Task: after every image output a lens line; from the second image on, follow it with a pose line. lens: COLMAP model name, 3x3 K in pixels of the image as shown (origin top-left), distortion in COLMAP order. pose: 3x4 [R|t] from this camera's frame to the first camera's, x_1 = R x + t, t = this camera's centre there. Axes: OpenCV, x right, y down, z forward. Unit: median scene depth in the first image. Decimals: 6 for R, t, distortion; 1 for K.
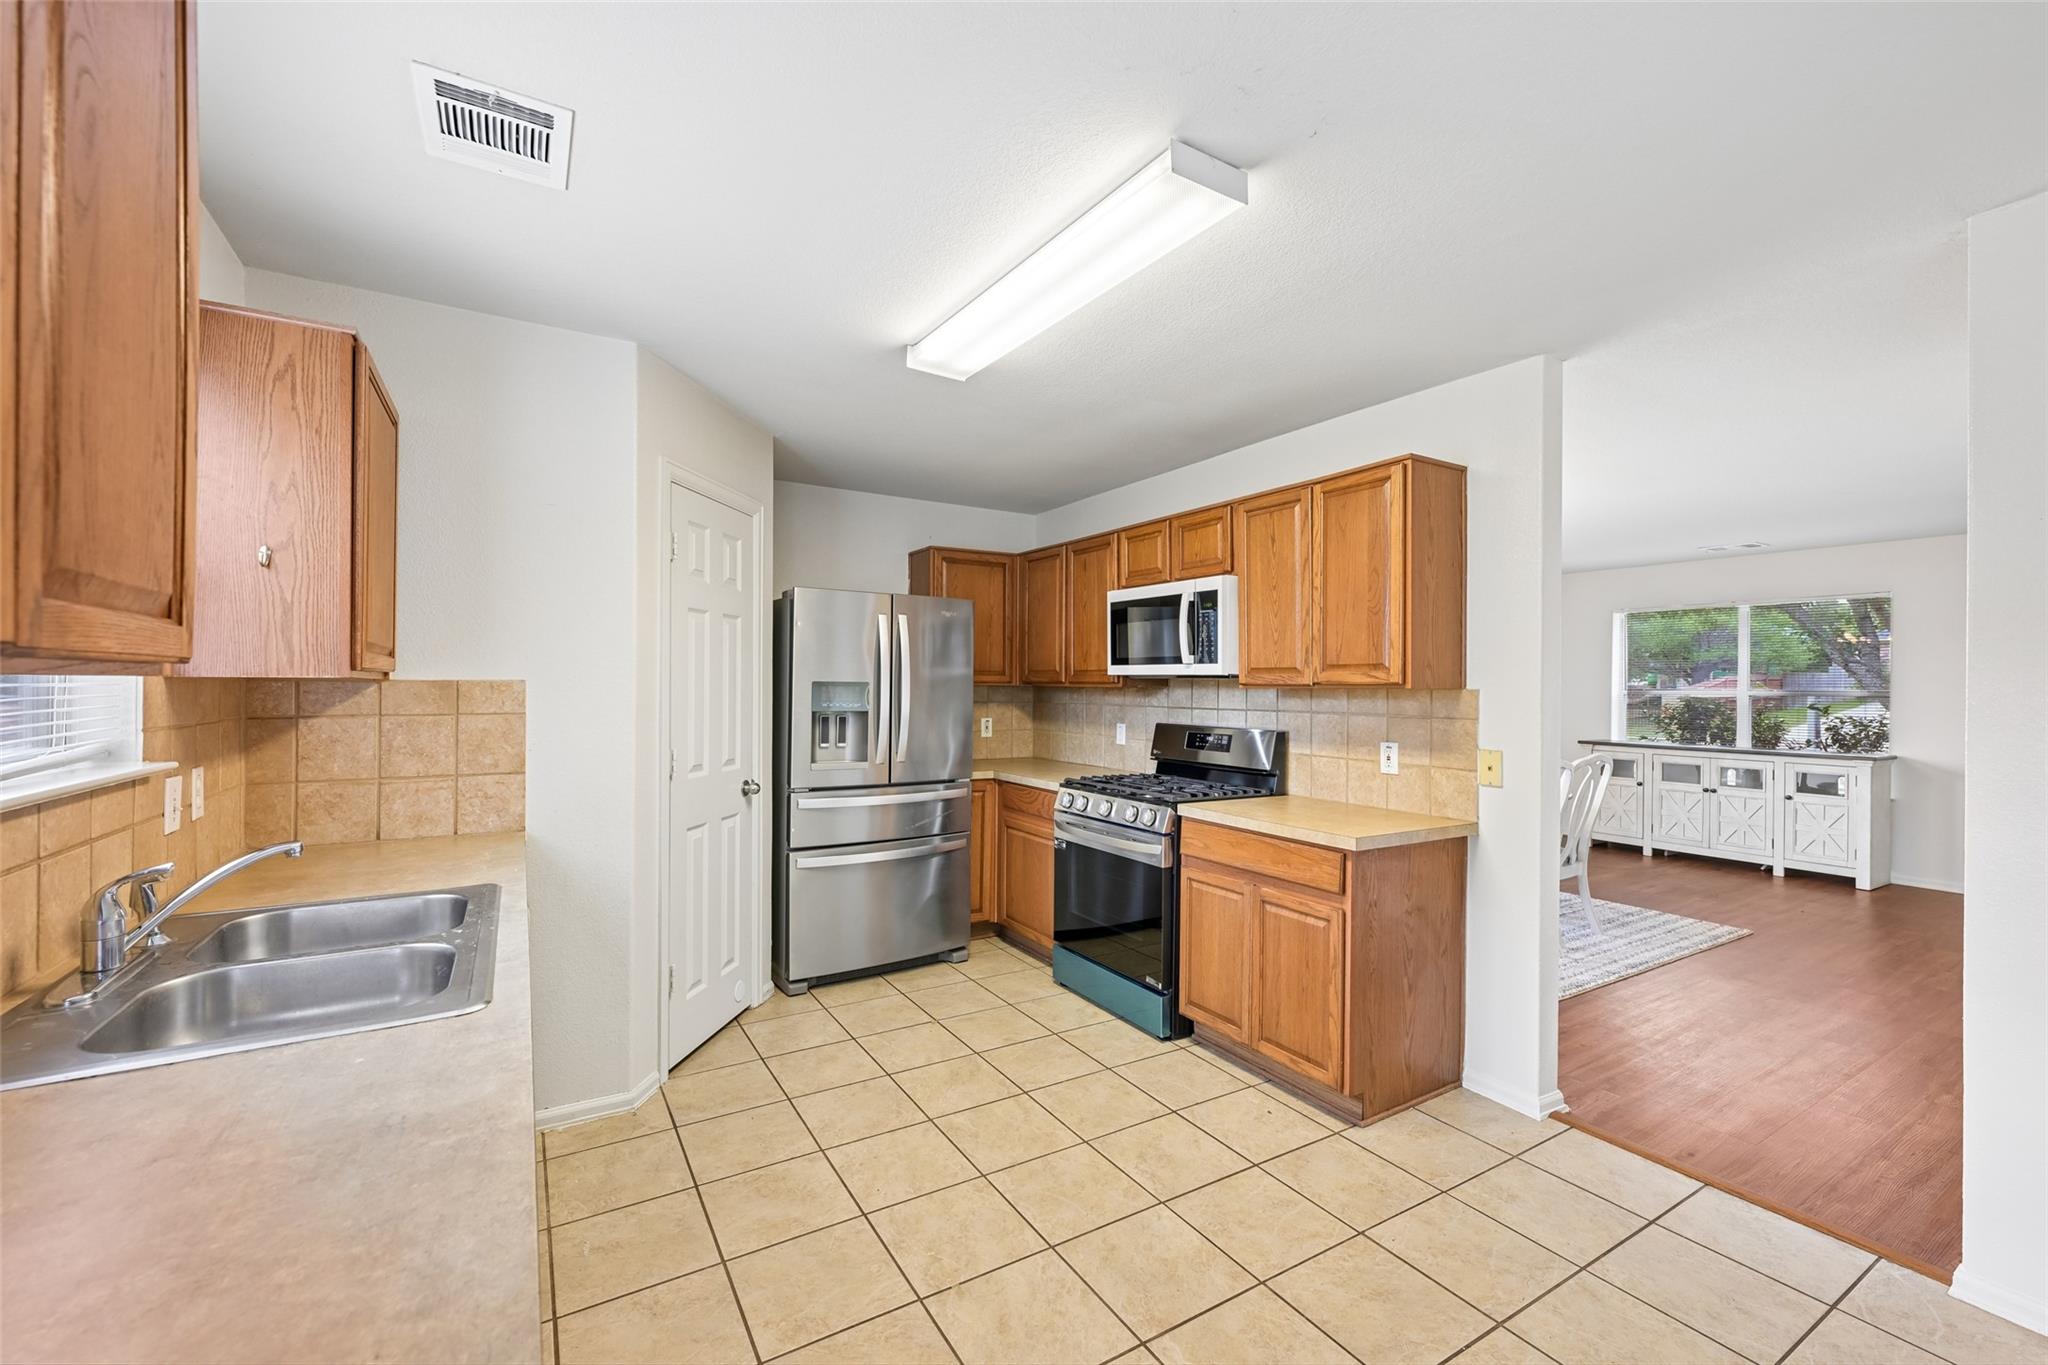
lens RADIAL K [[839.5, 0, 1023.1], [0, 839.5, 681.4], [0, 0, 1]] dist [-0.001616, 0.000170]
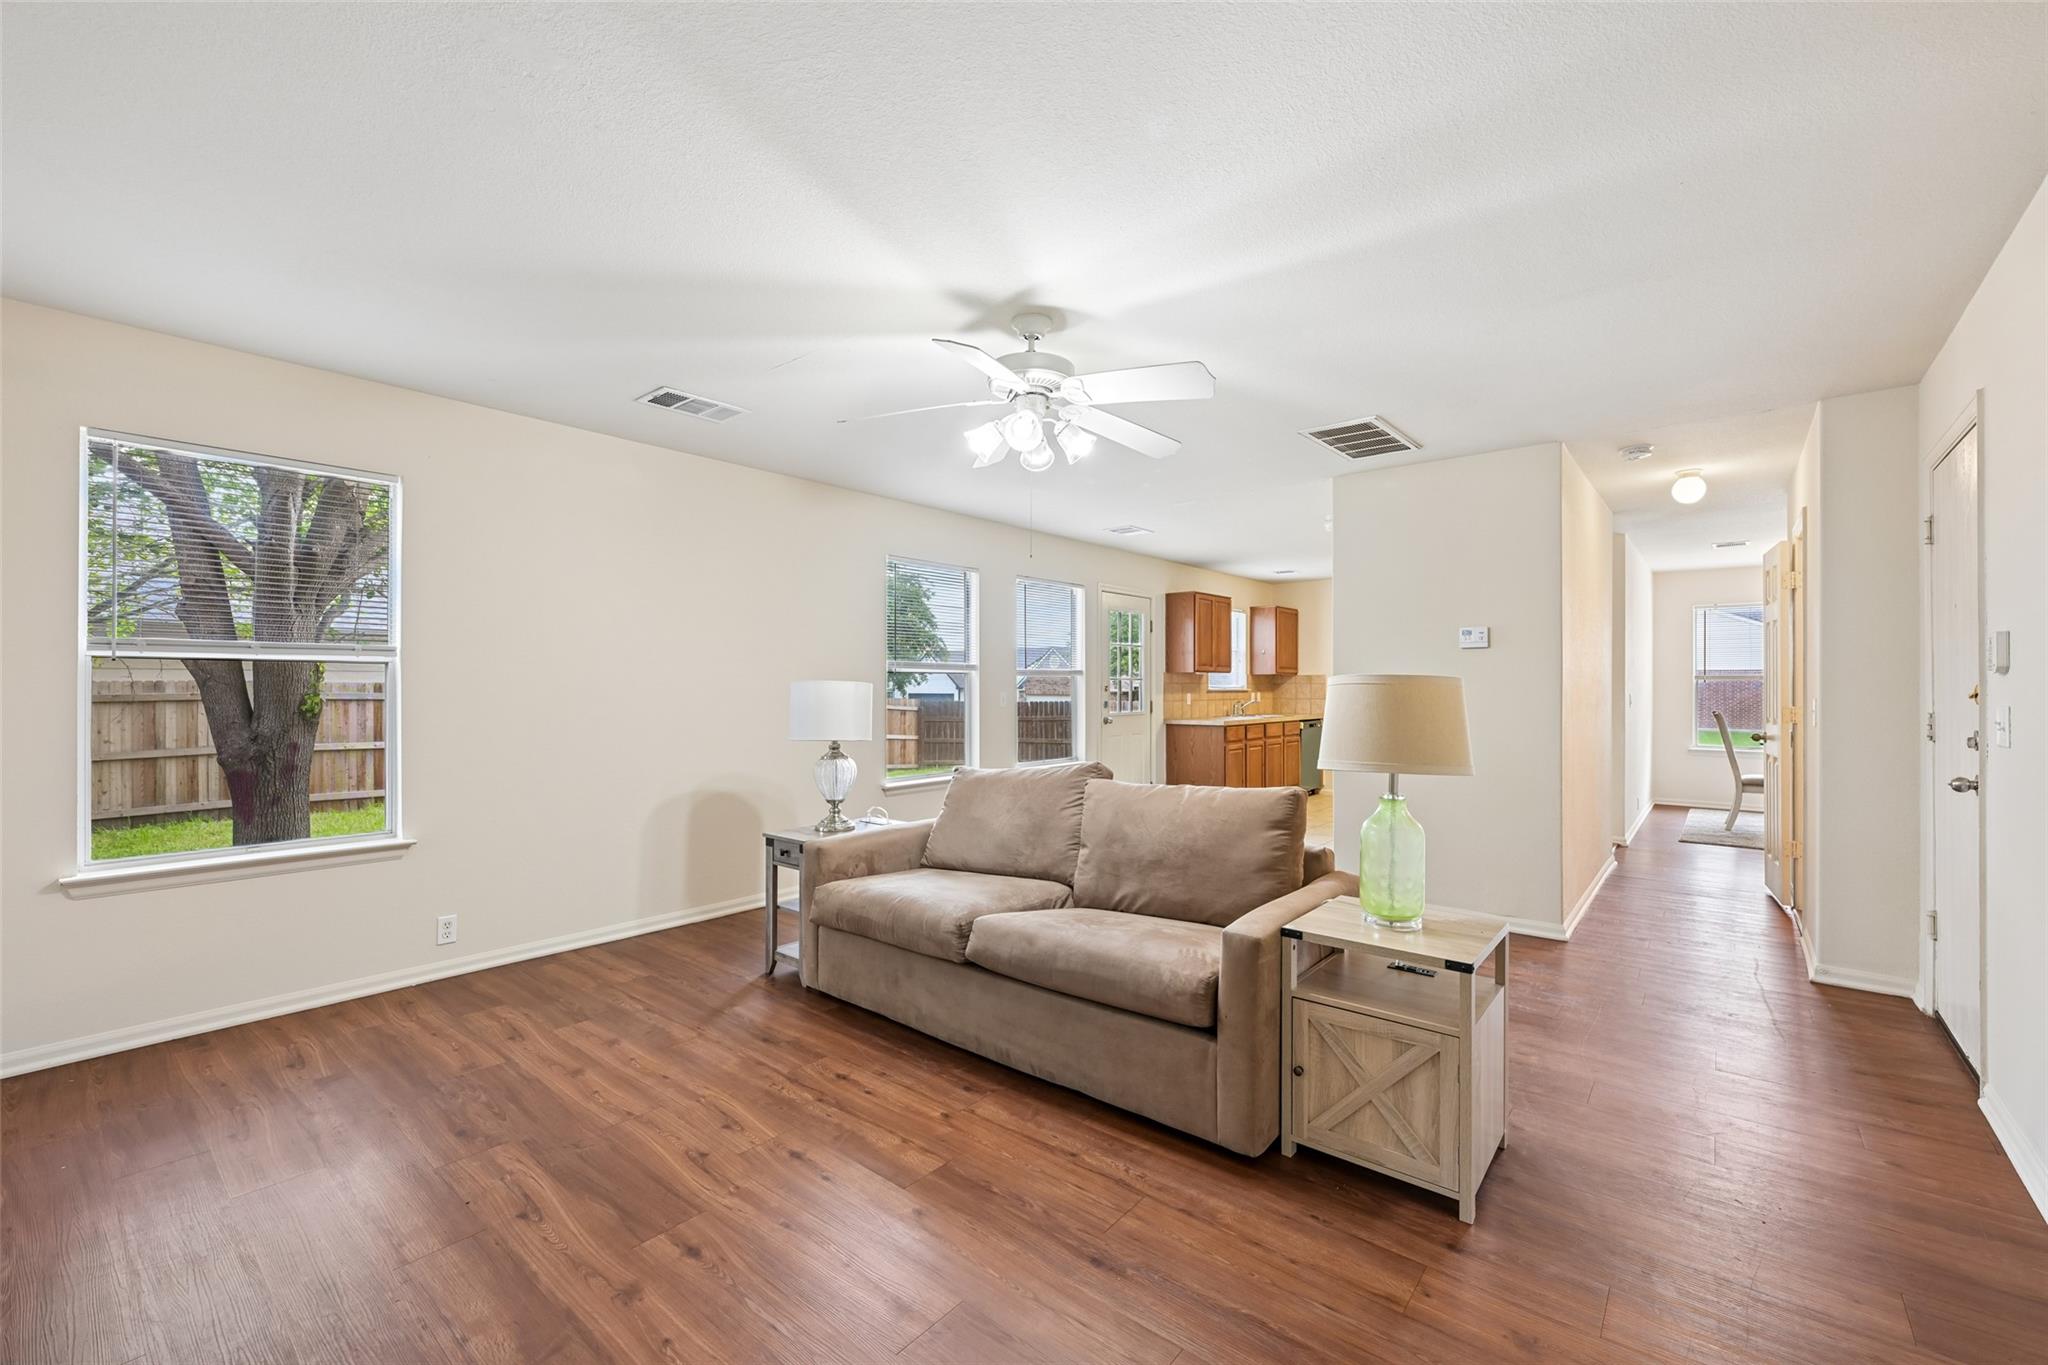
lens RADIAL K [[839.5, 0, 1018.0], [0, 839.5, 675.6], [0, 0, 1]] dist [-0.001616, 0.000170]
pose [[0.318691, -0.009844, -0.947807, 2.259660], [-0.001140, 0.999941, -0.010769, 0.039122], [0.947858, 0.004513, 0.318661, -1.349680]]
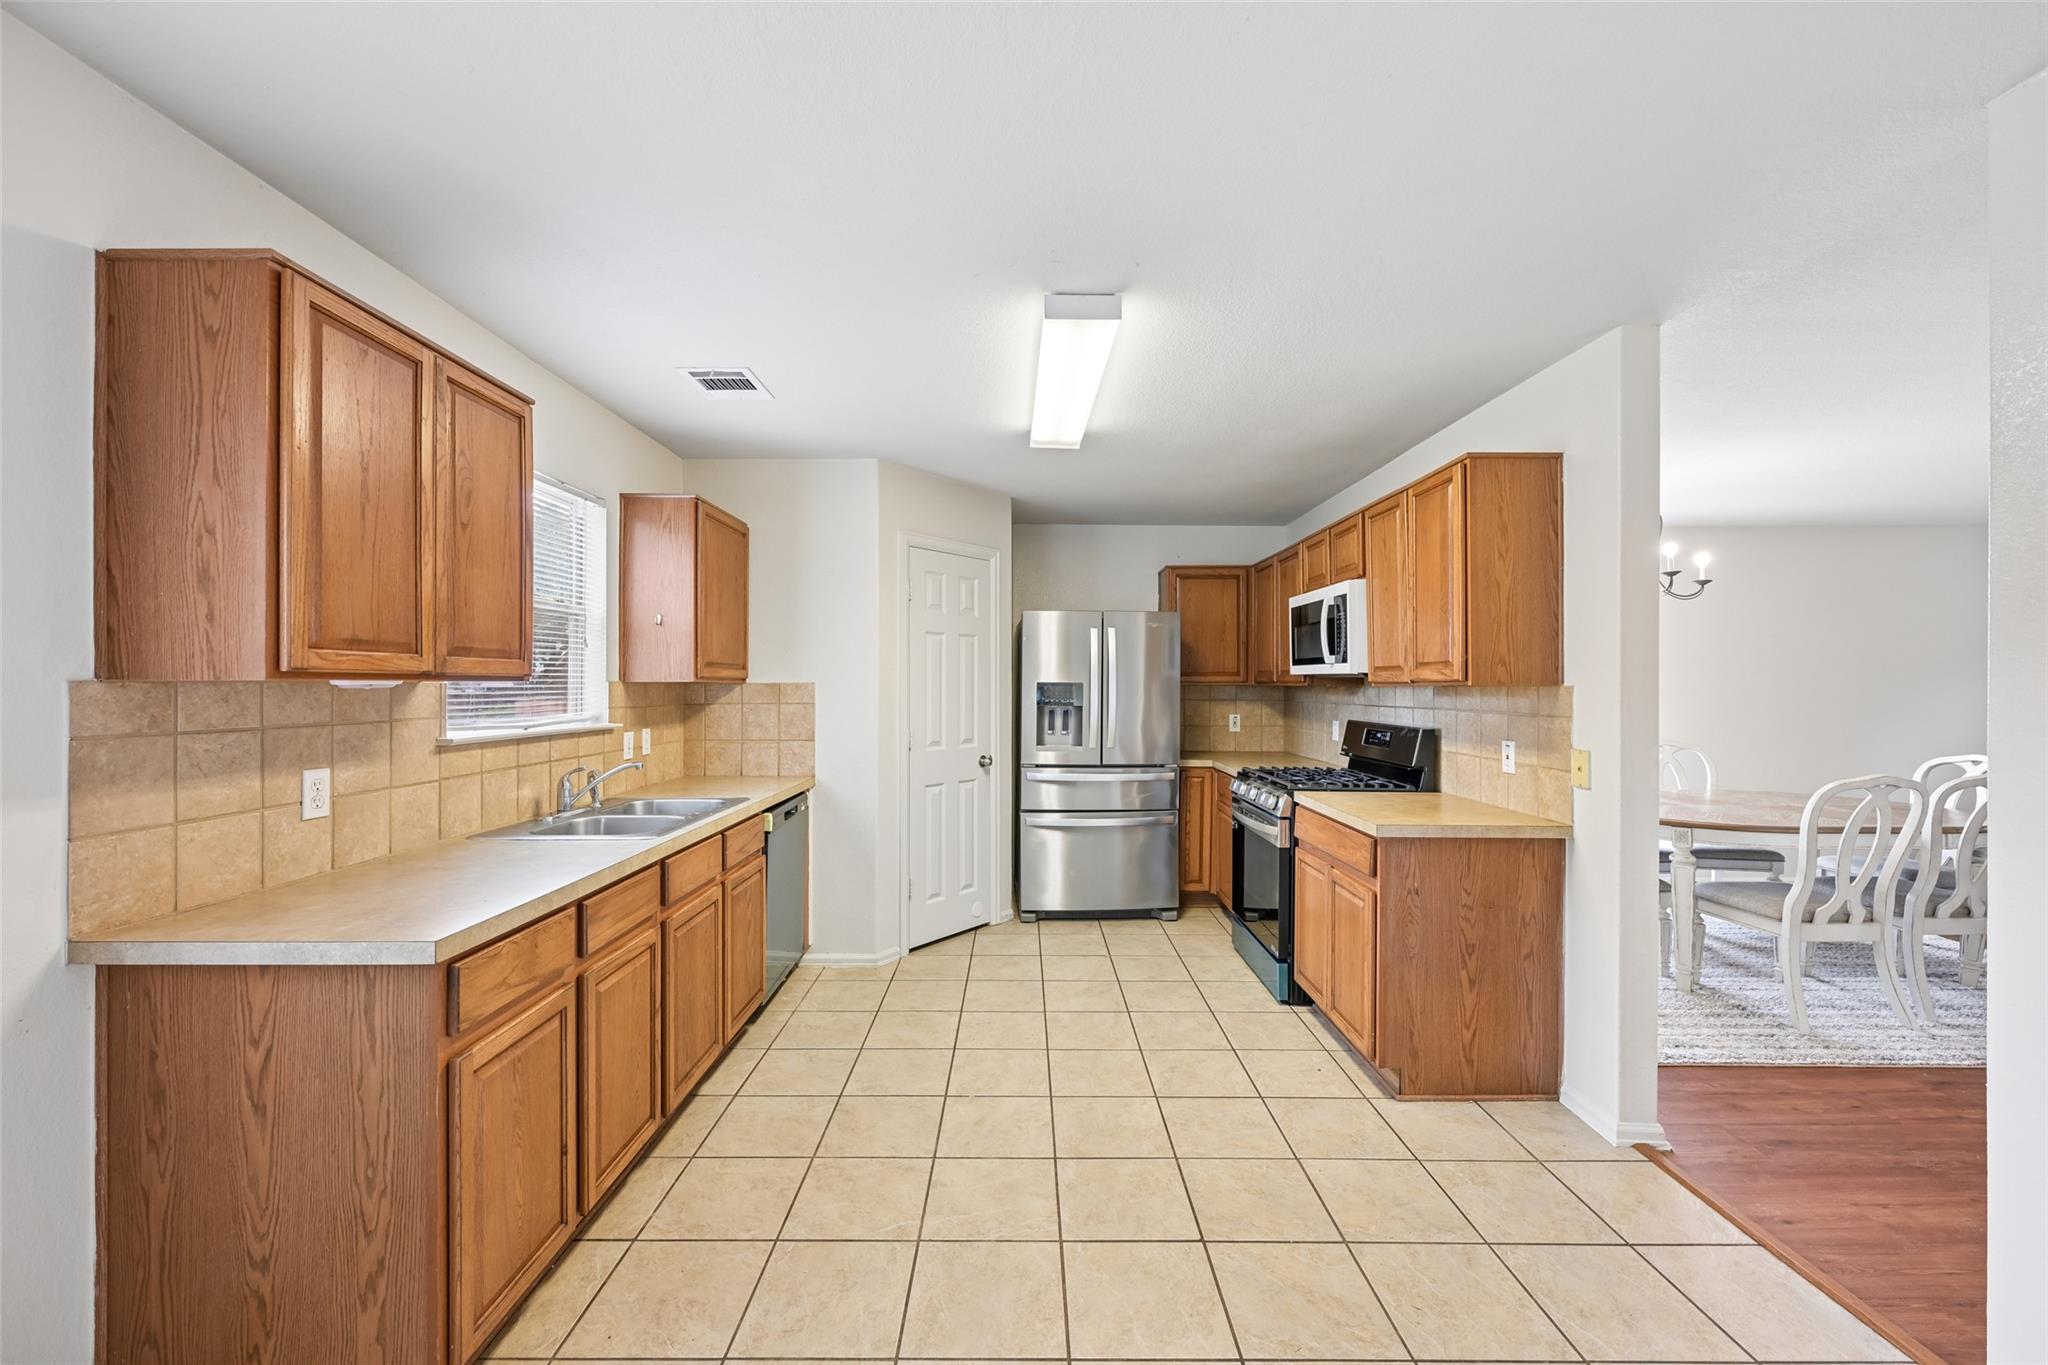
lens RADIAL K [[807.5, 0, 1023.2], [0, 807.5, 680.8], [0, 0, 1]] dist [-0.001507, 0.000058]
pose [[0.857544, -0.007635, -0.514355, 0.476163], [0.006242, 0.999971, -0.004436, 0.003911], [0.514373, 0.000594, 0.857566, -0.103521]]
